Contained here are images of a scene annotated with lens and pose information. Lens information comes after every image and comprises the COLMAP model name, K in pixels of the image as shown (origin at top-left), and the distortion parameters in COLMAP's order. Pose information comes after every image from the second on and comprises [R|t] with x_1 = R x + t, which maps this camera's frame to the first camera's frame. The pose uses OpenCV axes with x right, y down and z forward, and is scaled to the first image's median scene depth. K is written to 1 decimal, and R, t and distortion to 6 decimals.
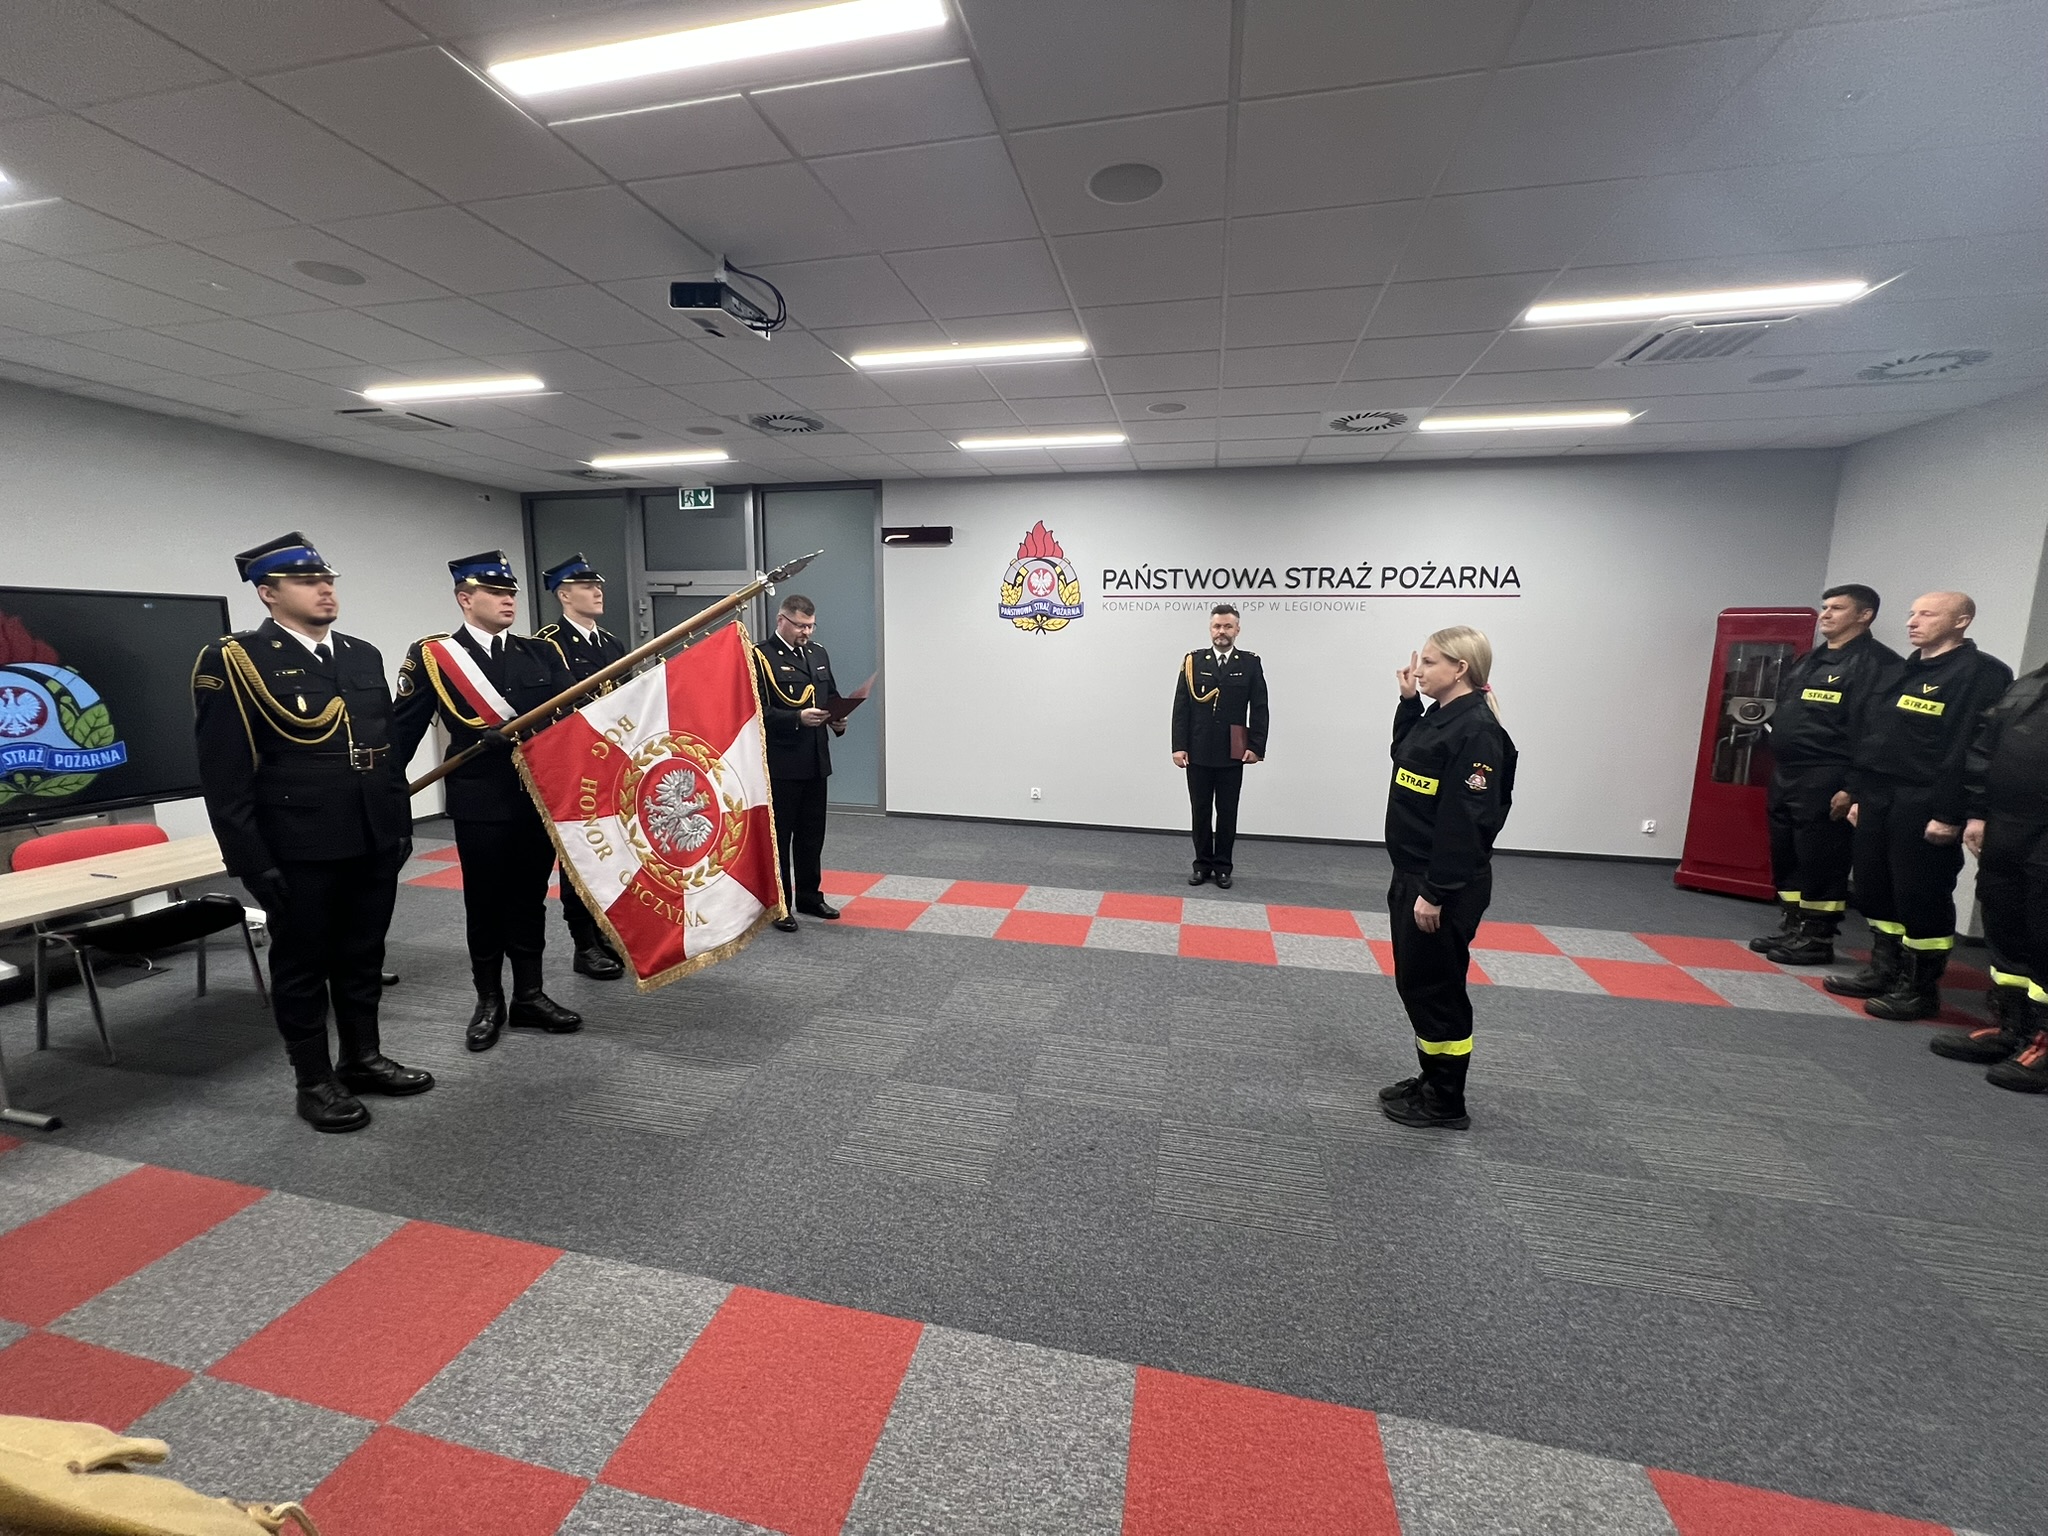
lens RADIAL K [[823.2, 0, 1018.3], [0, 823.2, 768.3], [0, 0, 1]] dist [-0.008886, 0.002594]
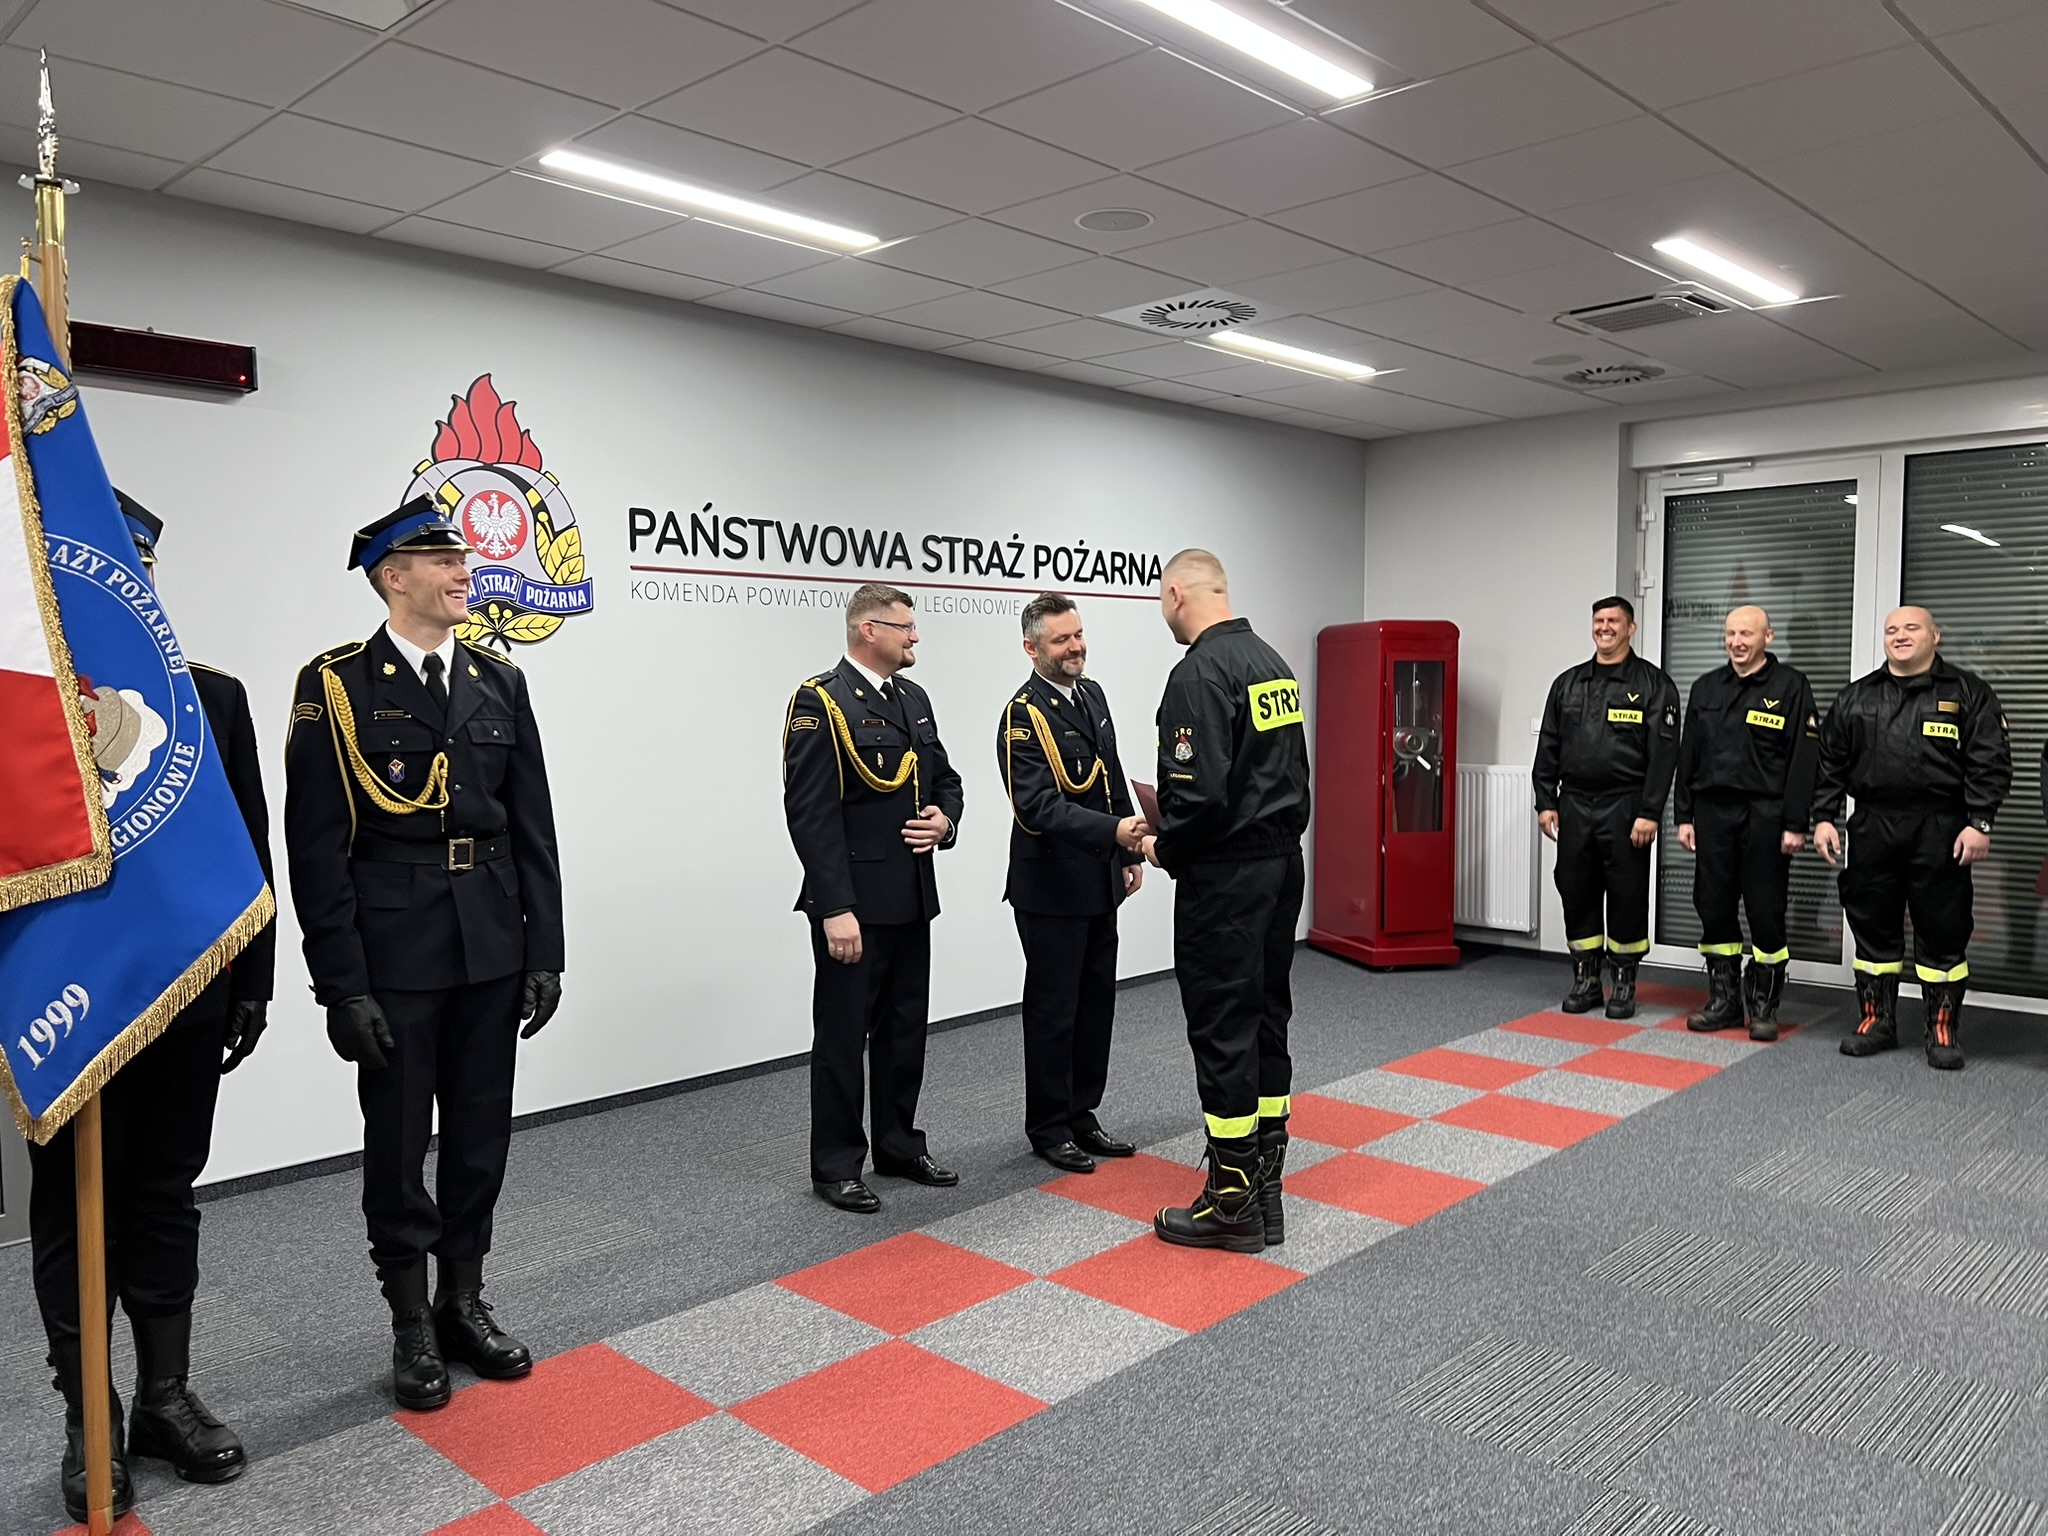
lens RADIAL K [[1514.8, 0, 1018.4], [0, 1514.8, 788.5], [0, 0, 1]] dist [0.066110, -0.152895]
pose [[0.515274, -0.071522, 0.854036, -0.544218], [0.142354, 0.989811, -0.002996, -0.065409], [-0.845120, 0.123119, 0.520206, 0.454933]]
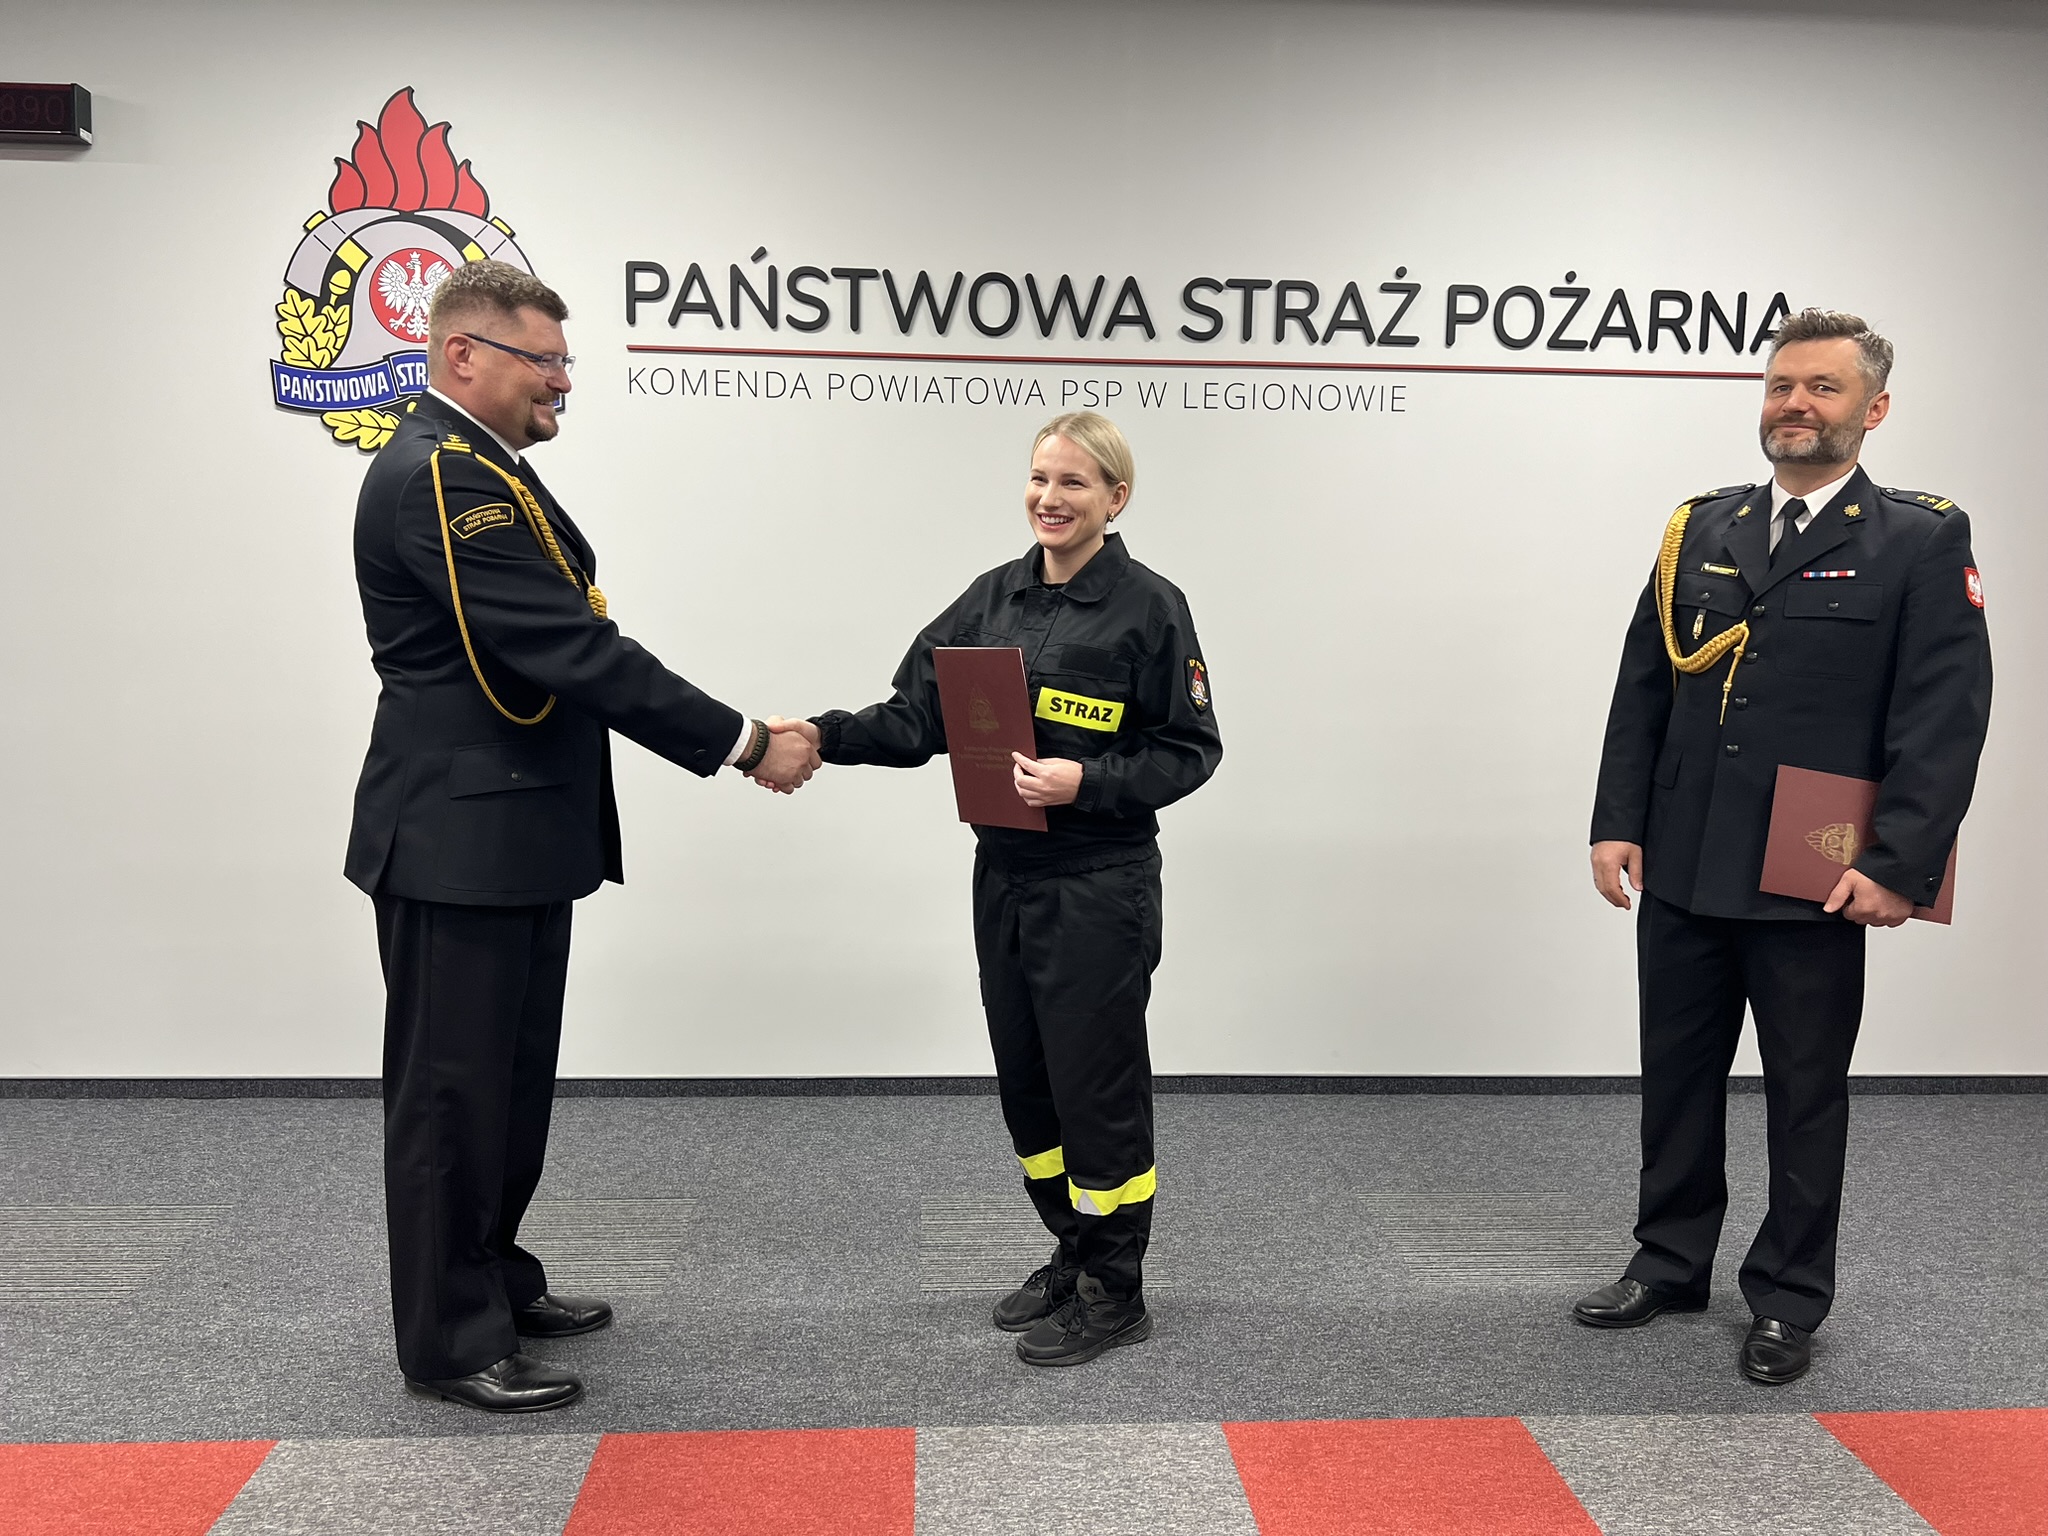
lens RADIAL K [[1540.5, 0, 1034.4], [0, 1540.5, 777.6], [0, 0, 1]] dist [0.045300, -0.041287]
pose [[0.959234, -0.024908, 0.281514, 0.089482], [0.037084, 0.998589, -0.038007, -0.020150], [-0.280170, 0.046897, 0.958804, 0.440356]]
